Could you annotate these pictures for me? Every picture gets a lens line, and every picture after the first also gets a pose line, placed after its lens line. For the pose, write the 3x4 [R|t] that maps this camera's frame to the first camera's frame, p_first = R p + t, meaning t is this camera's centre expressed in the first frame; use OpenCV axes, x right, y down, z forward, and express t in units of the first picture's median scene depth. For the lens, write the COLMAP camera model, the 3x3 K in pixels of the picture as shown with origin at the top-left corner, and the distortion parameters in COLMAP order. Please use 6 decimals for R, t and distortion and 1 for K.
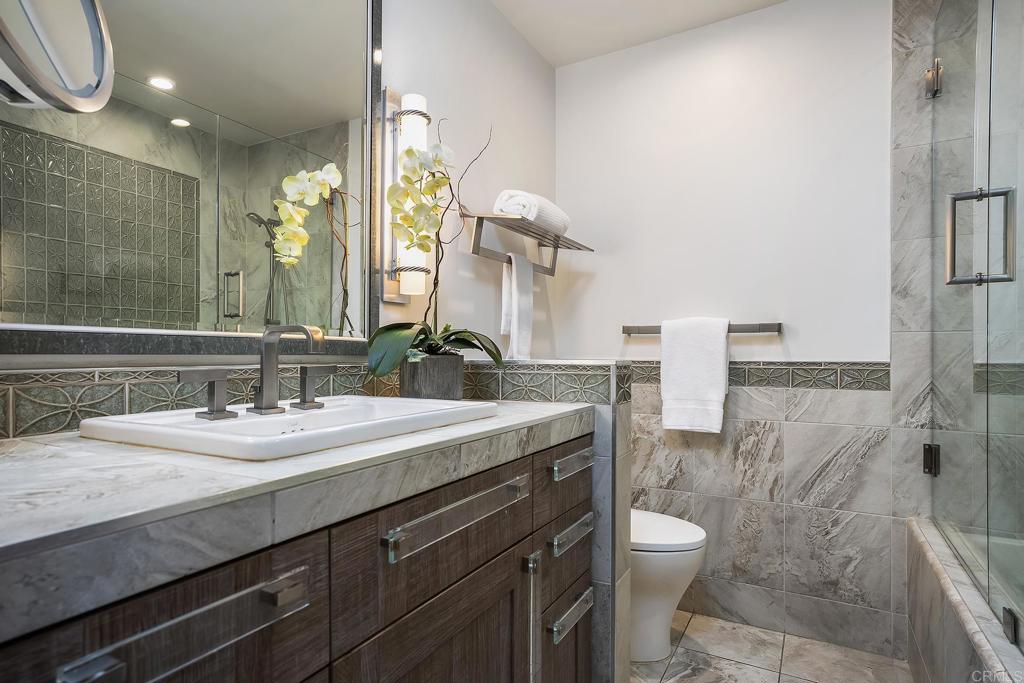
lens RADIAL K [[547.2, 0, 512.0], [0, 547.2, 341.5], [0, 0, 1]] dist [-0.000433, 0.000432]
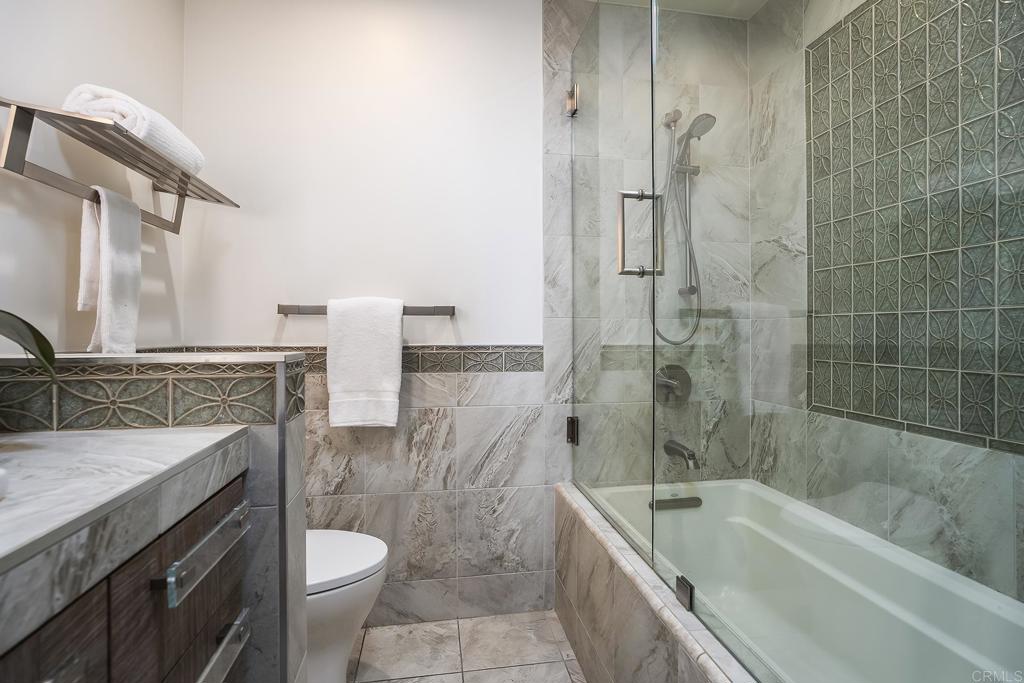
lens RADIAL K [[492.6, 0, 514.6], [0, 492.6, 333.2], [0, 0, 1]] dist [-0.047493, 0.025332]
pose [[0.780095, -0.001815, 0.625658, 0.027758], [-0.012694, 0.999744, 0.018727, -0.003945], [-0.625532, -0.022551, 0.779873, 0.260002]]
